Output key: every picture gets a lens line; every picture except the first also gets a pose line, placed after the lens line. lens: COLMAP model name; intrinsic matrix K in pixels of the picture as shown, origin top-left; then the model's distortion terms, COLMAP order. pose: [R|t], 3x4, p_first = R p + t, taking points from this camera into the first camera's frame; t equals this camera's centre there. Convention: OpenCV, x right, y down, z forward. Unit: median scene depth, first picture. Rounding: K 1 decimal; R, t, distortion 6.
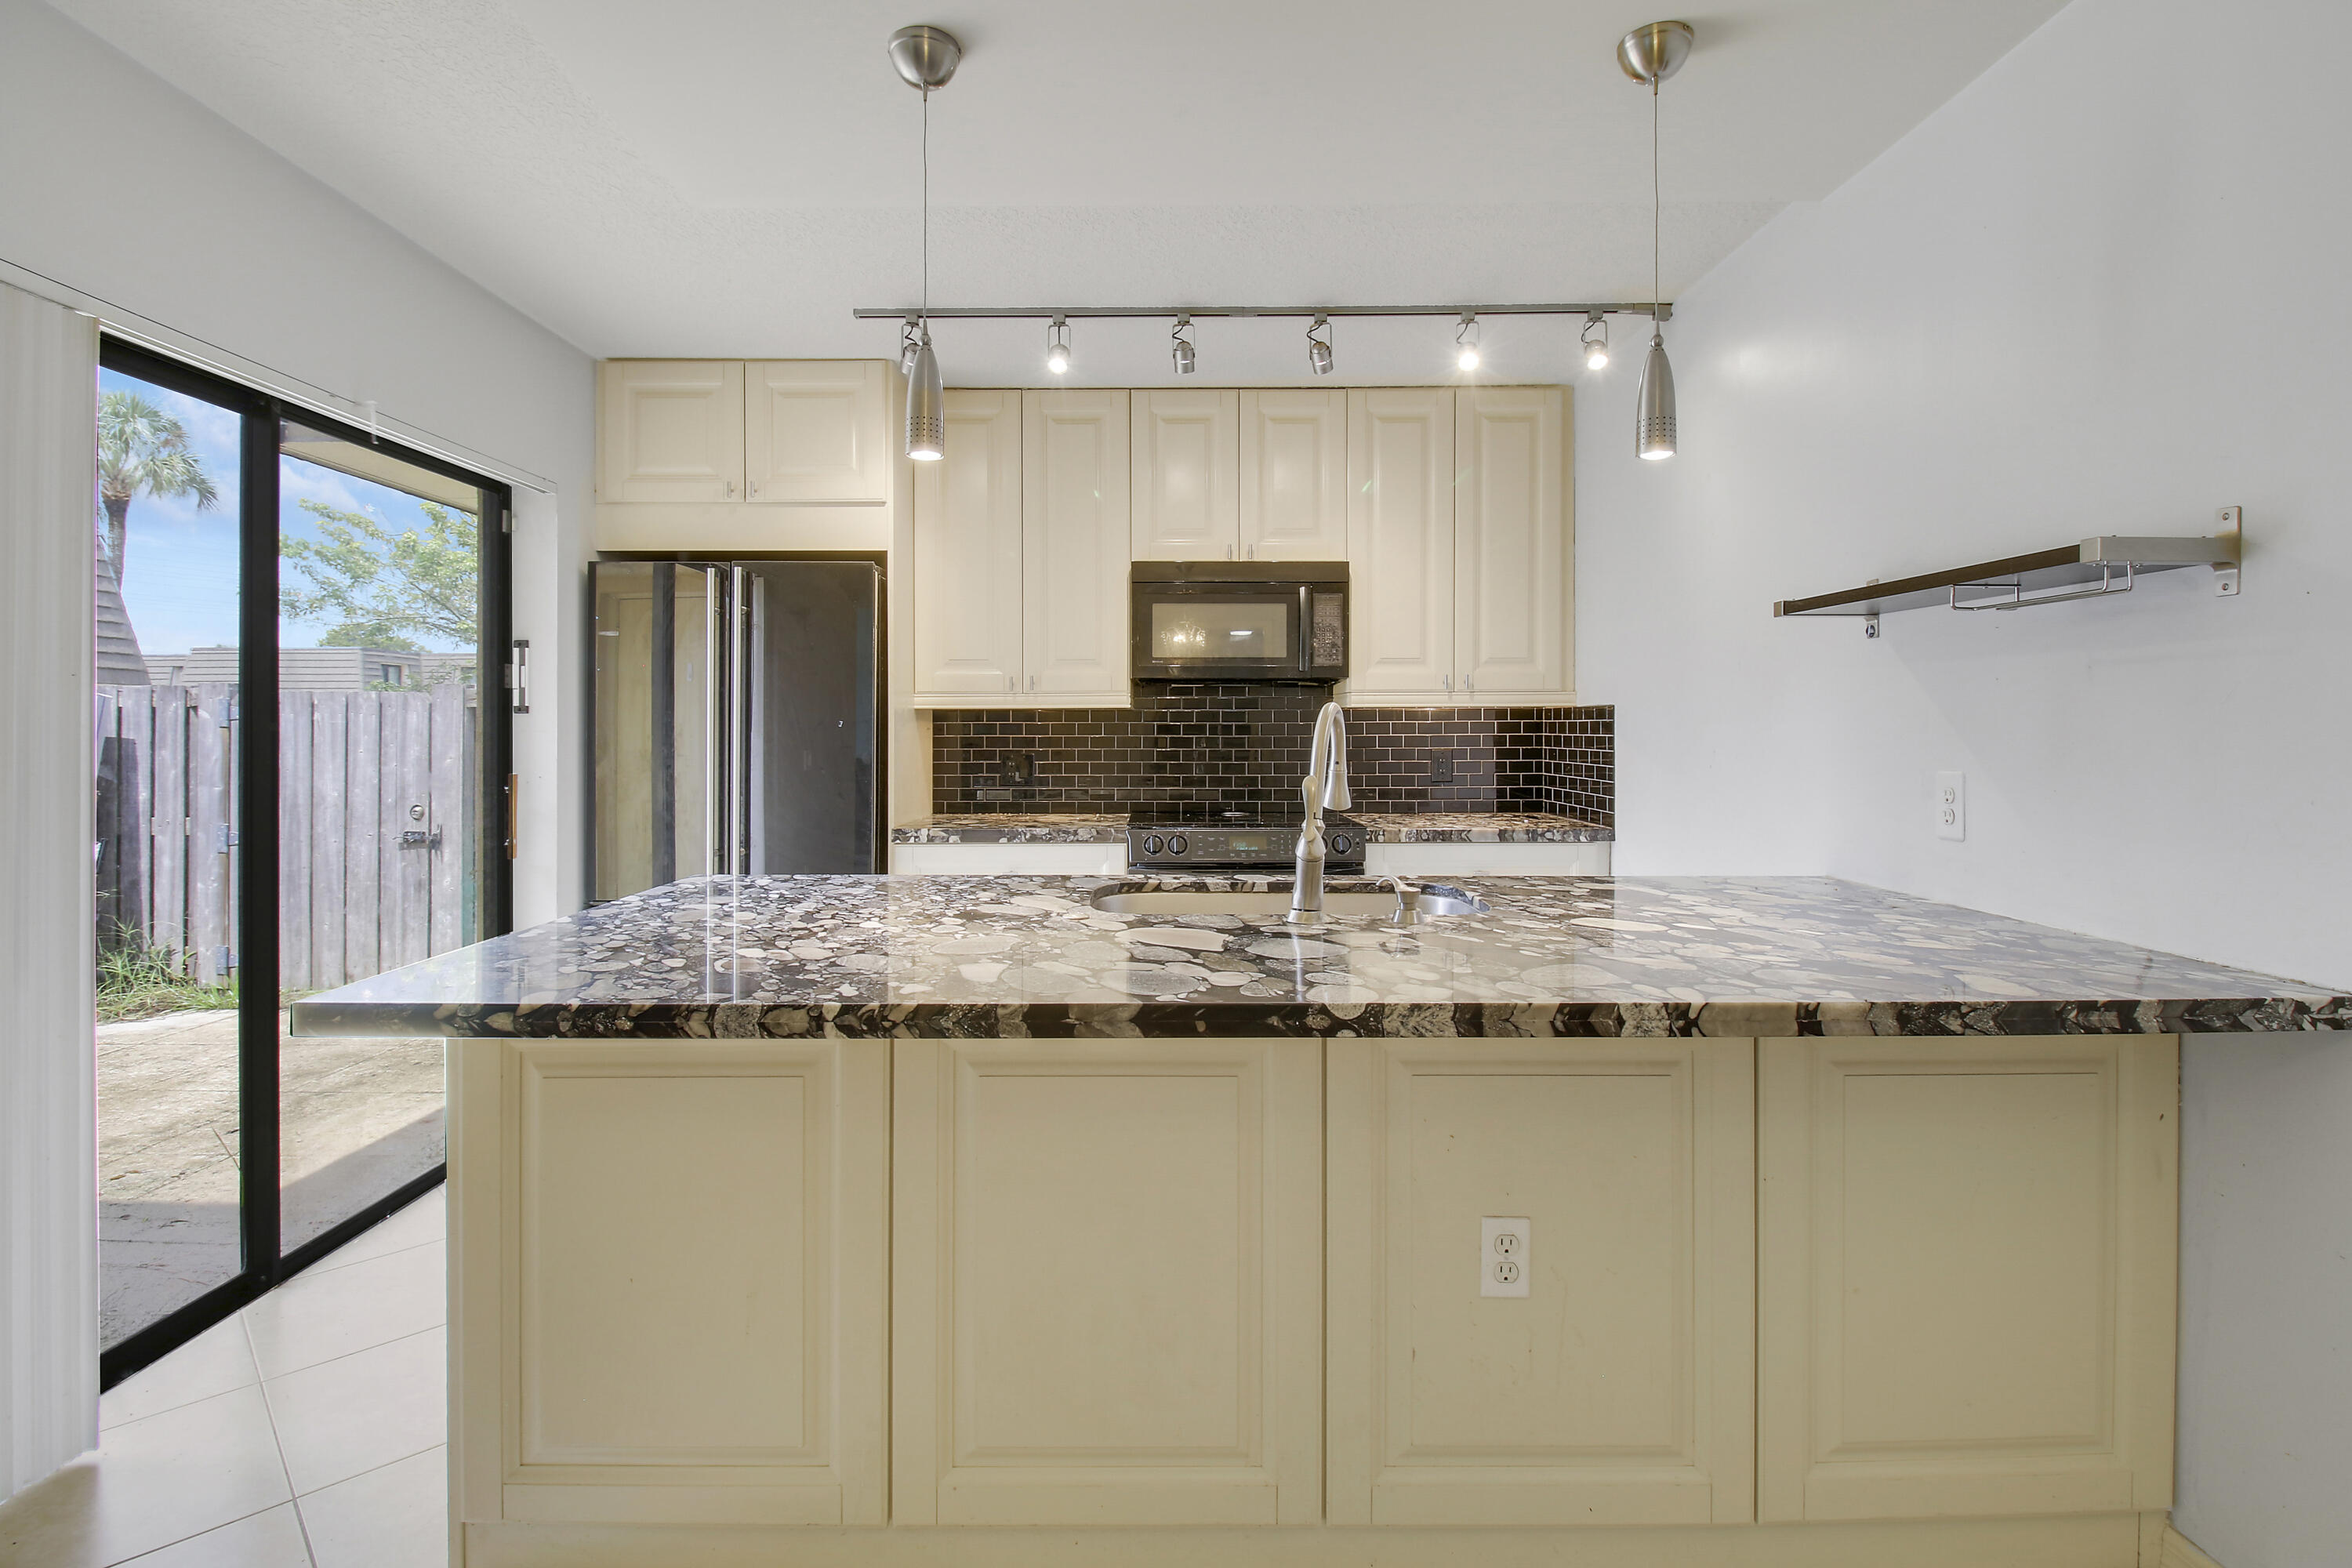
lens RADIAL K [[1089.0, 0, 1180.5], [0, 1089.0, 730.4], [0, 0, 1]] dist [0.001897, -0.008200]
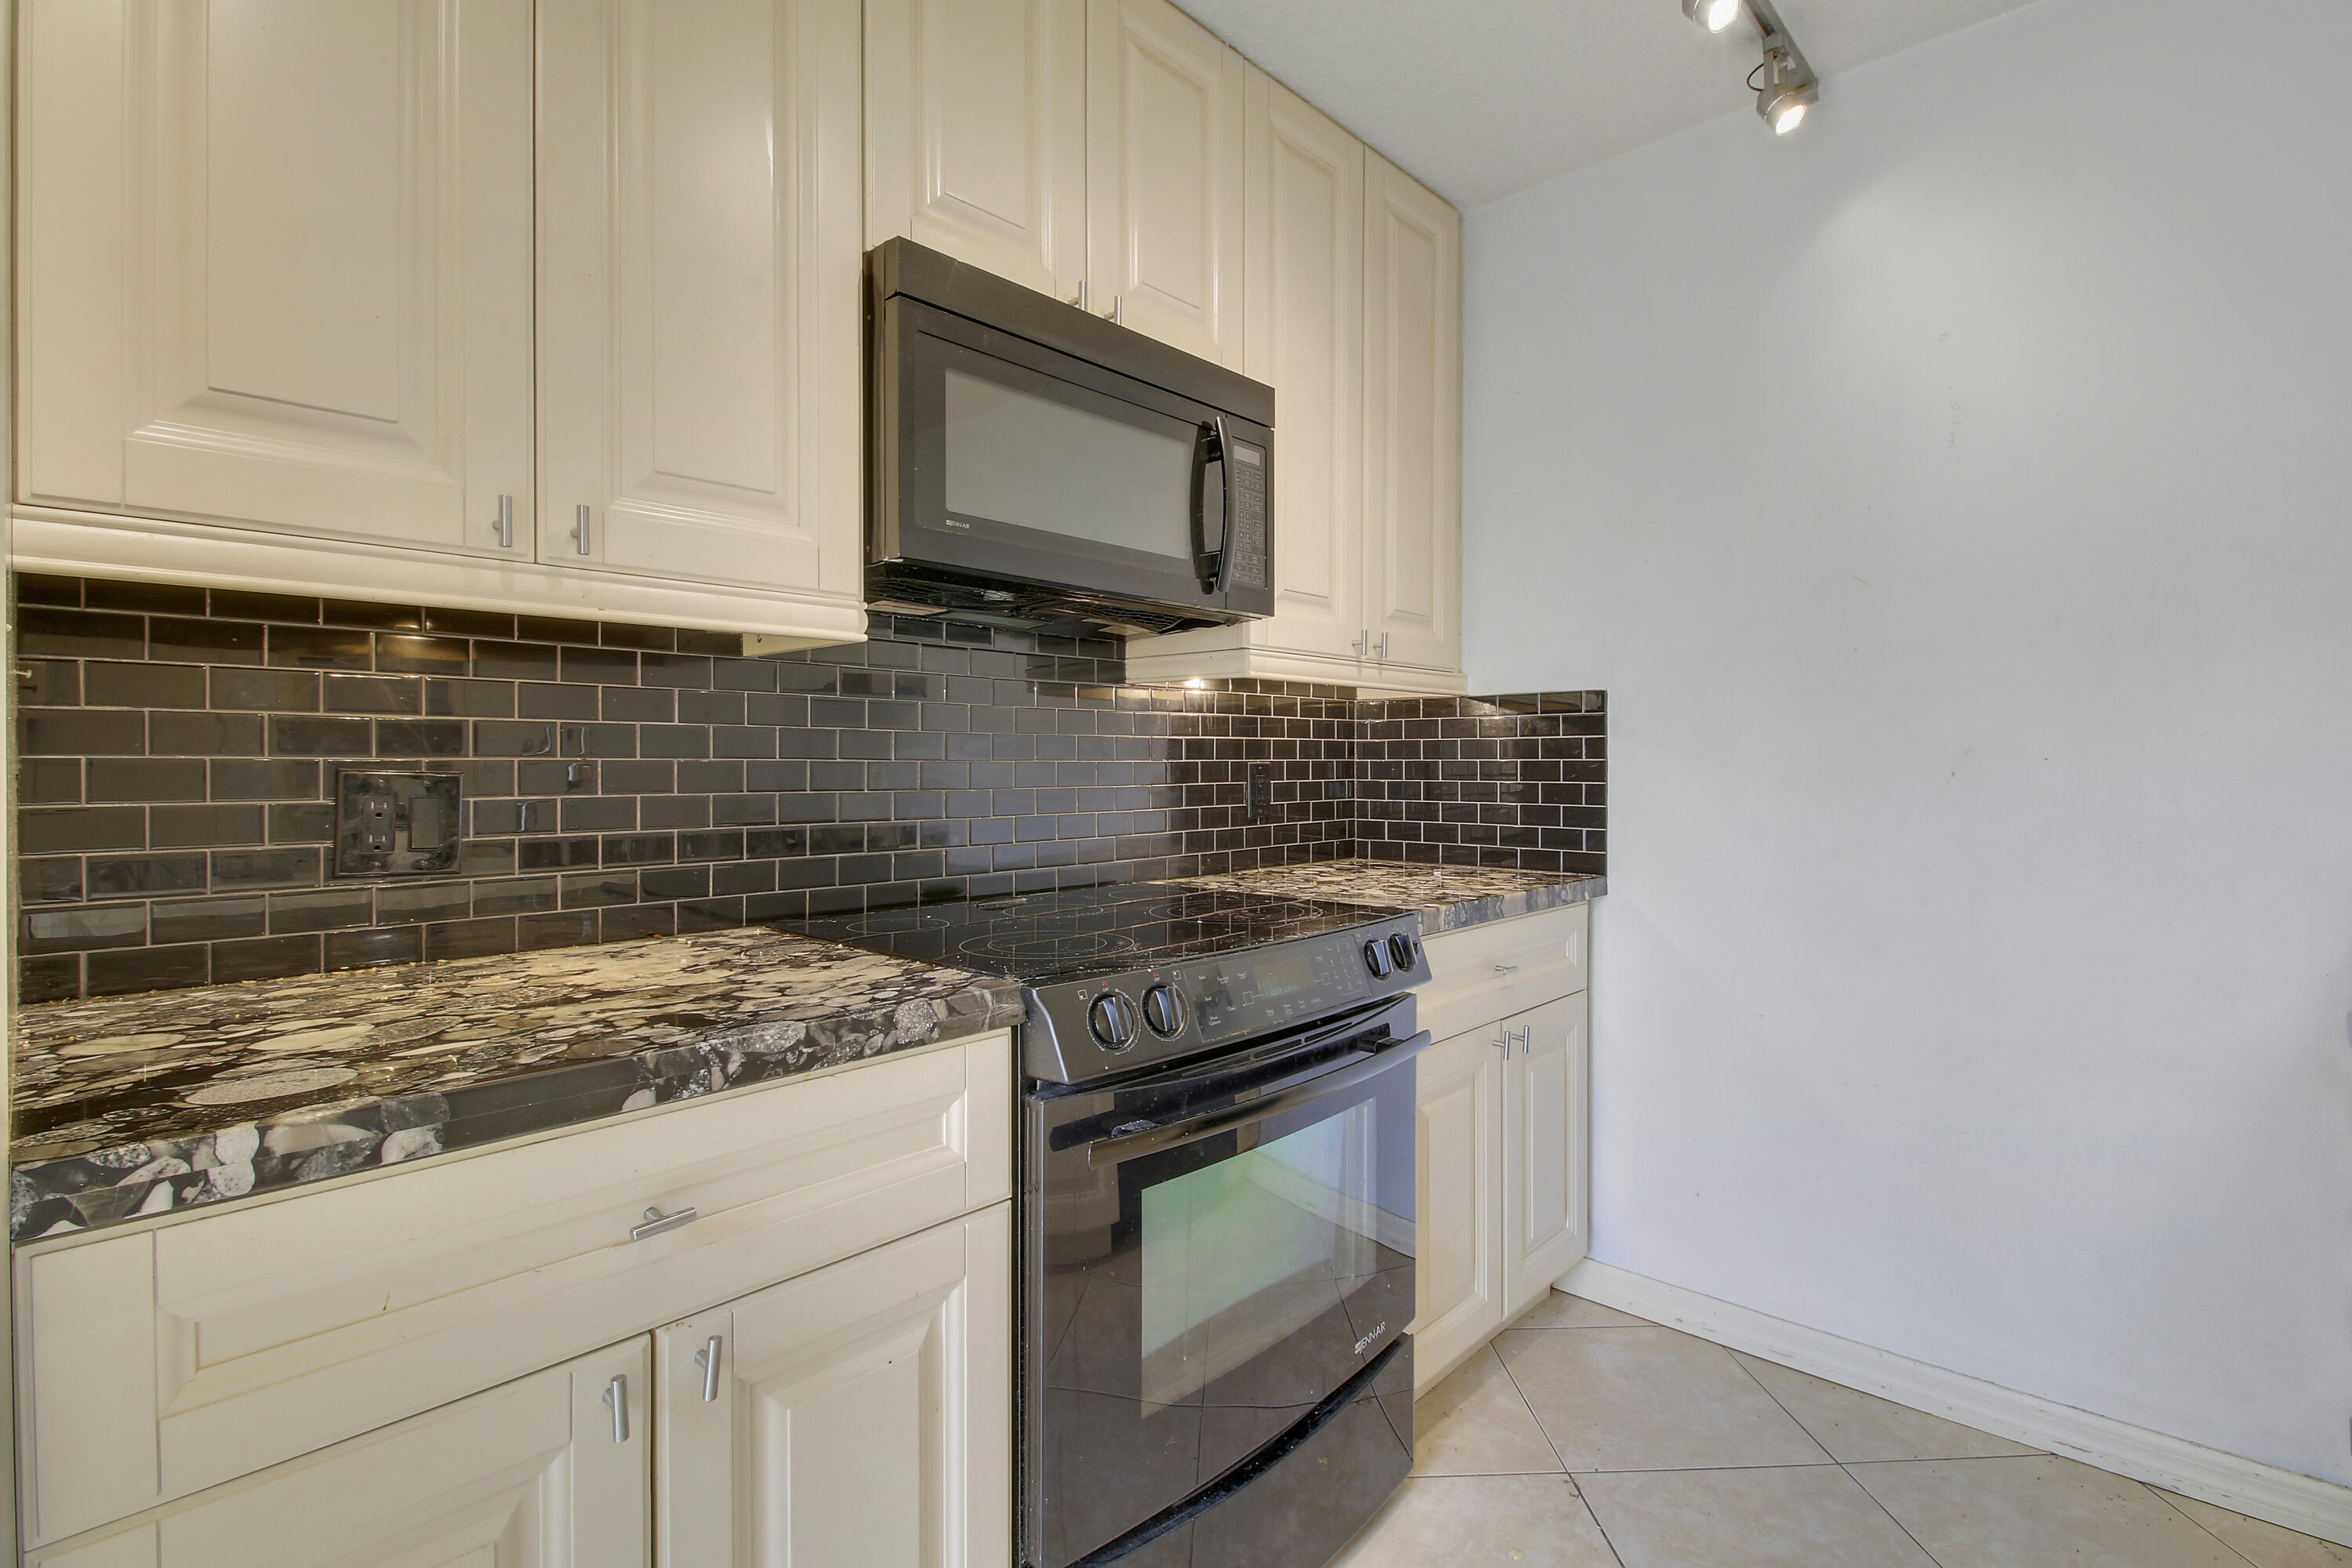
lens RADIAL K [[1063.6, 0, 1174.4], [0, 1063.6, 775.2], [0, 0, 1]] dist [-0.000465, -0.019123]
pose [[0.687956, -0.004411, 0.725739, -0.255123], [-0.001042, 0.999974, 0.007066, 0.023558], [-0.725751, -0.005618, 0.687934, 0.739283]]
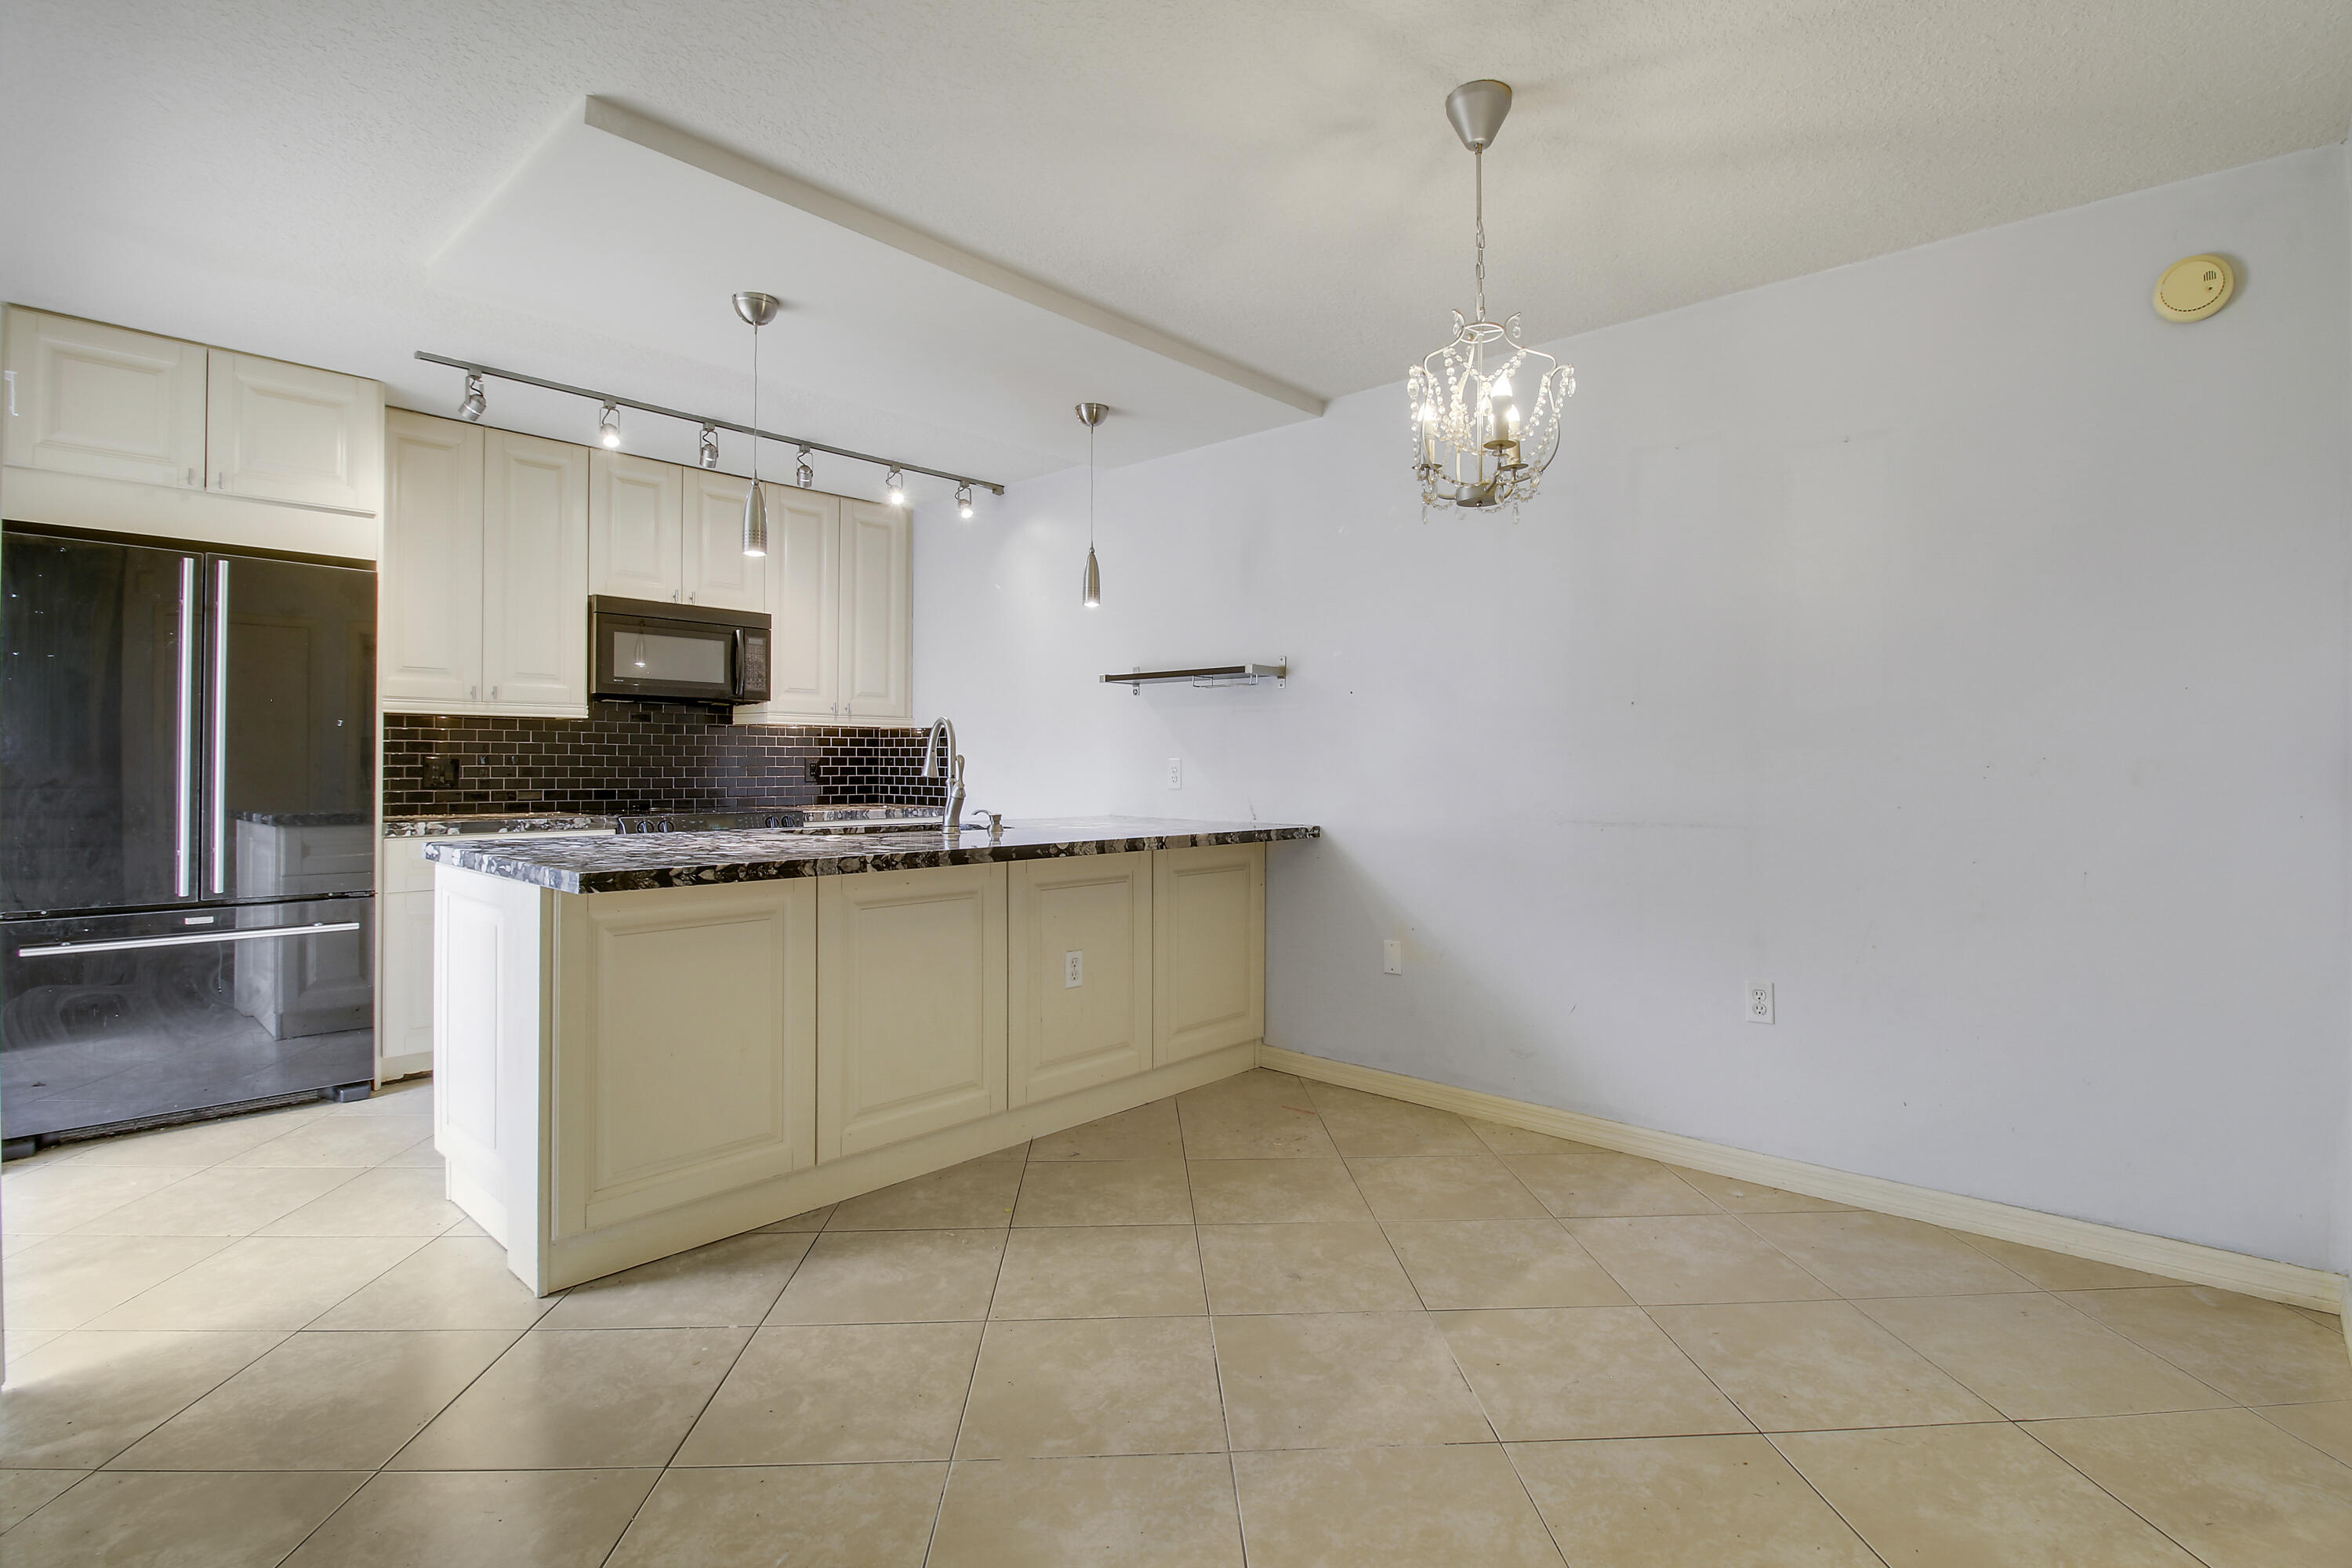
lens RADIAL K [[1096.7, 0, 1181.7], [0, 1096.7, 761.0], [0, 0, 1]] dist [-0.001380, -0.010429]
pose [[0.677858, 0.006886, 0.735160, -0.521362], [-0.004497, 0.999976, -0.005220, 0.031082], [-0.735179, 0.000232, 0.677873, -0.293696]]
